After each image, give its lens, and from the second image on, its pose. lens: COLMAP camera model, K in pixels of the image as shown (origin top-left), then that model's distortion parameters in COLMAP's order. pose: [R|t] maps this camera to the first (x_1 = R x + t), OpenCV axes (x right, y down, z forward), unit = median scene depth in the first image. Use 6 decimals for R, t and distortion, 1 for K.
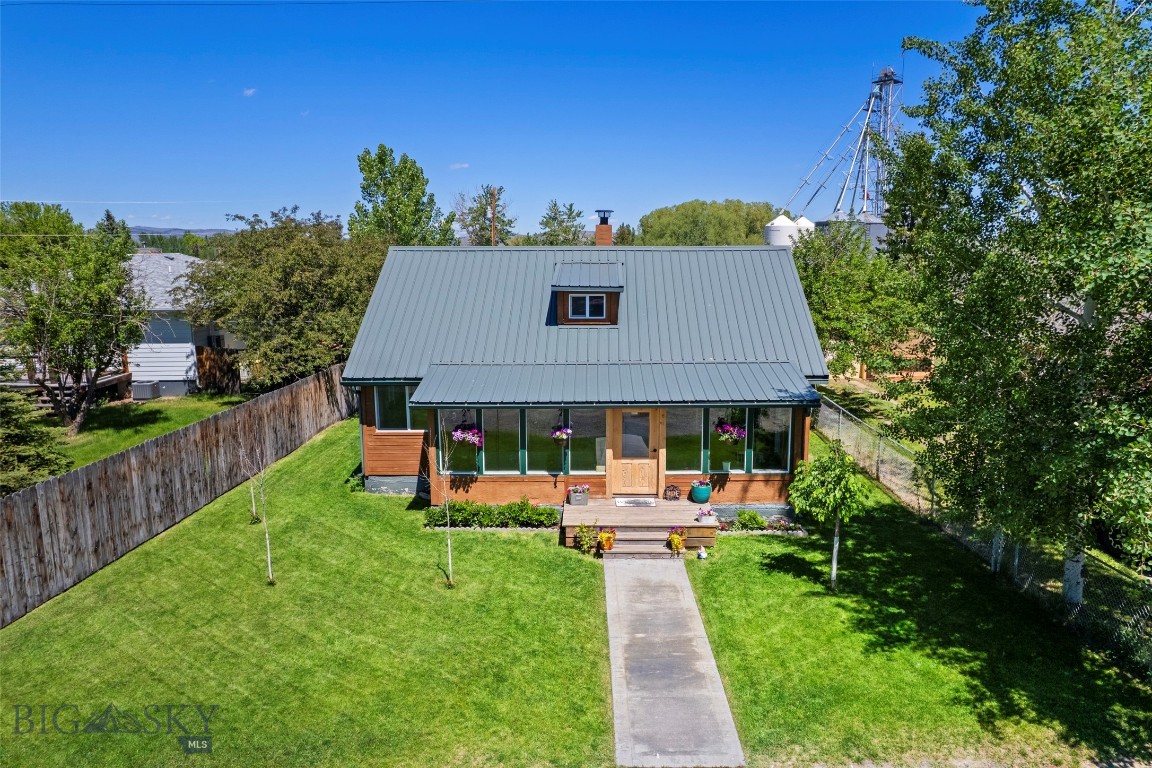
lens RADIAL K [[741.9, 0, 574.8], [0, 741.9, 381.0], [0, 0, 1]] dist [-0.075026, 0.062745]
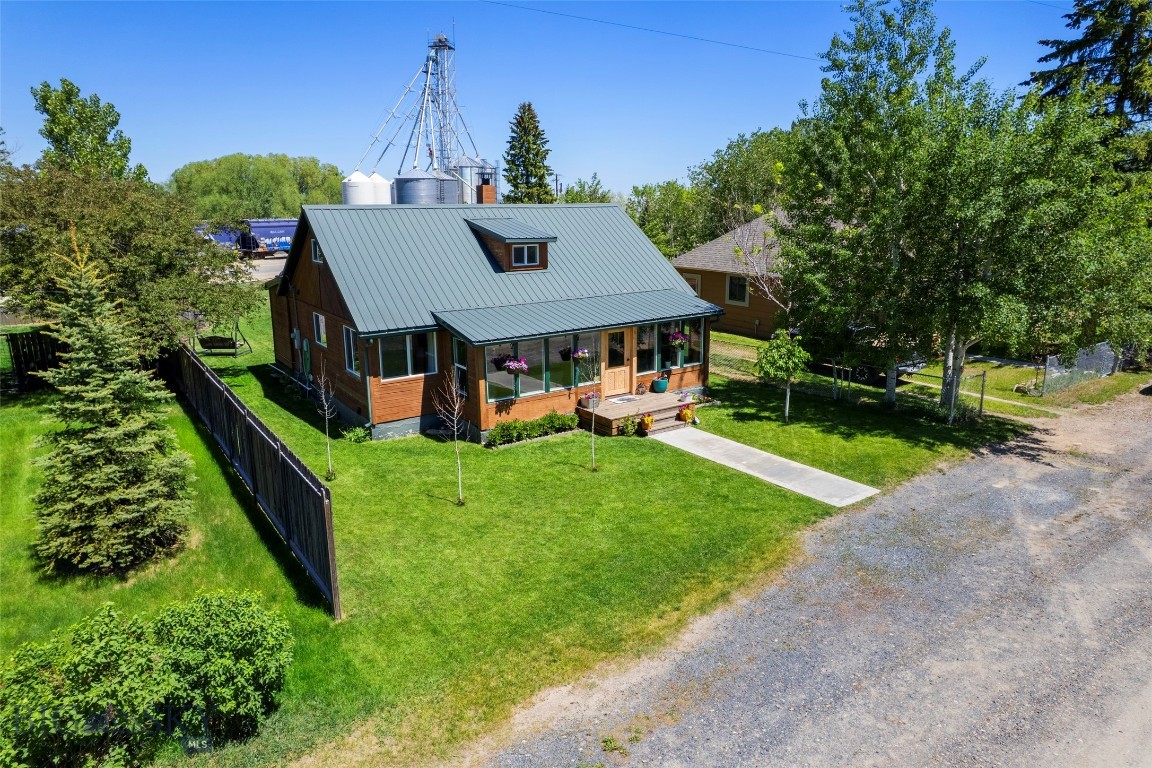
lens RADIAL K [[741.9, 0, 576.0], [0, 741.9, 385.5], [0, 0, 1]] dist [-0.075026, 0.062745]
pose [[0.804429, -0.142025, 0.576822, -0.746227], [0.104668, 0.989695, 0.097715, 0.000203], [-0.584755, -0.018230, 0.811005, -0.027492]]
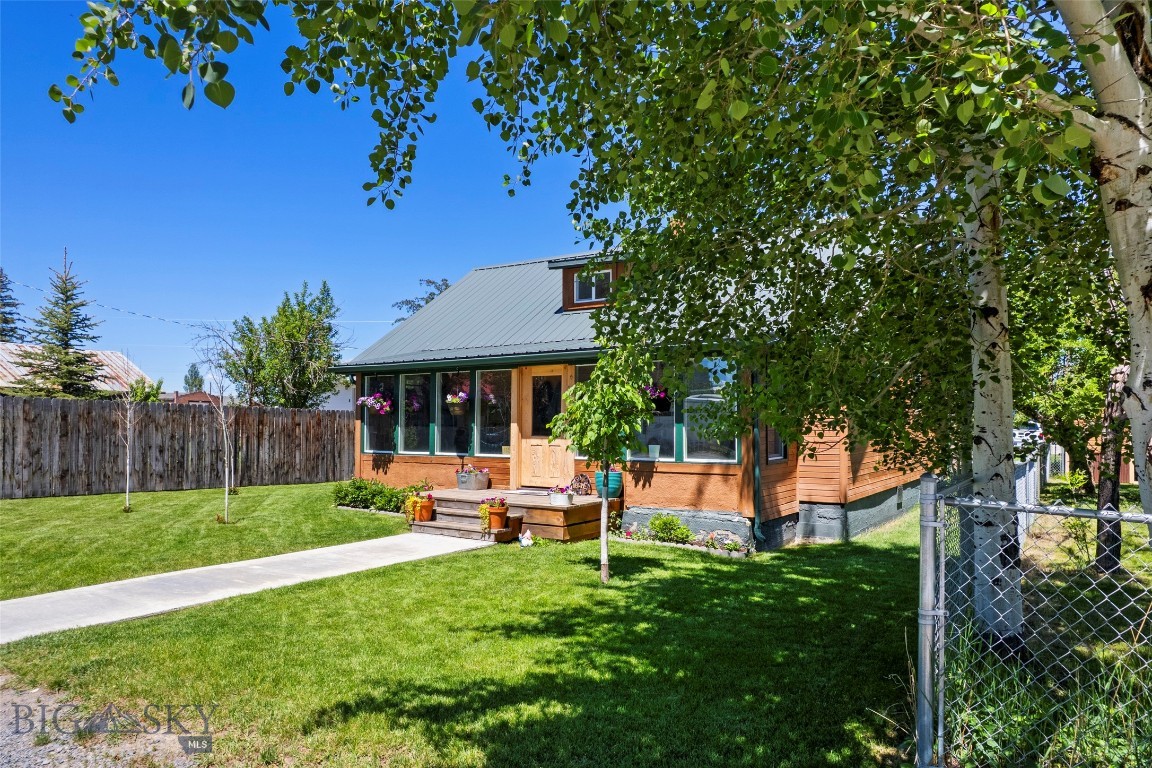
lens RADIAL K [[741.9, 0, 572.4], [0, 741.9, 428.0], [0, 0, 1]] dist [-0.075026, 0.062745]
pose [[0.847909, 0.012178, -0.530002, 0.504501], [-0.101340, 0.985024, -0.139492, 0.197894], [0.520366, 0.171987, 0.836445, 0.386858]]
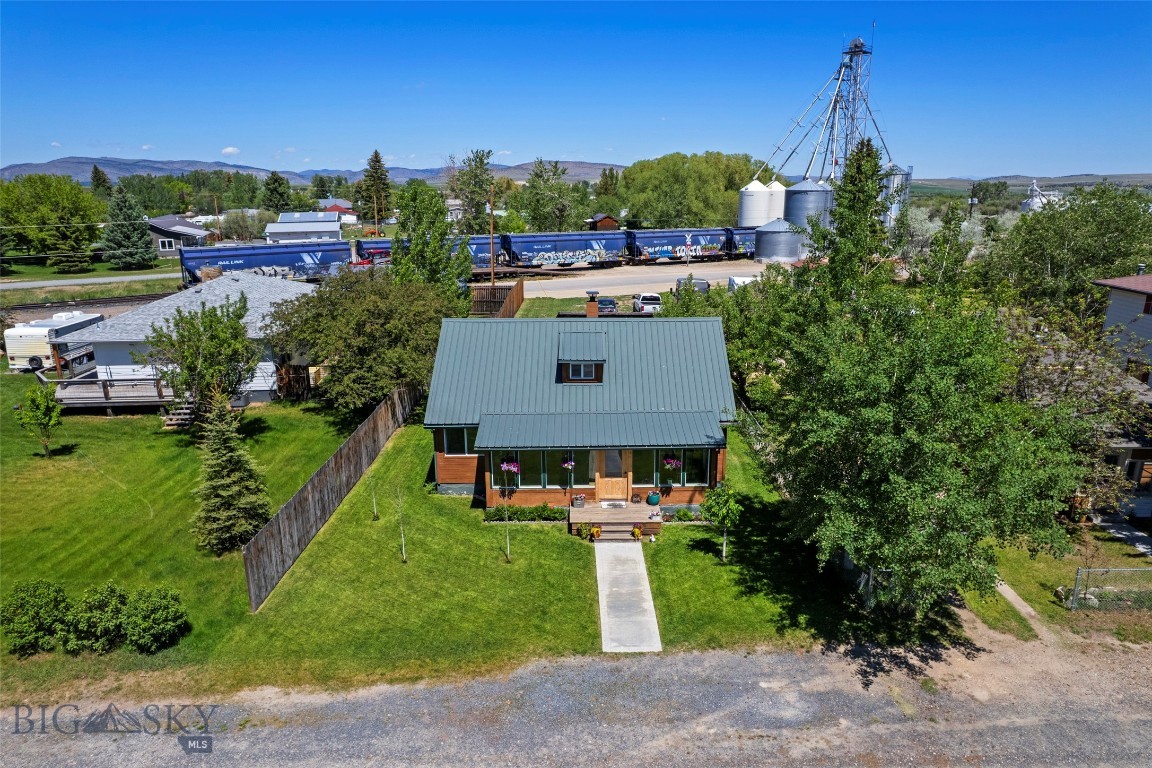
lens RADIAL K [[741.9, 0, 574.8], [0, 741.9, 384.3], [0, 0, 1]] dist [-0.075026, 0.062745]
pose [[0.999744, -0.008562, 0.020958, -0.035167], [0.006528, 0.995433, 0.095242, -0.253673], [-0.021678, -0.095081, 0.995233, -0.588636]]
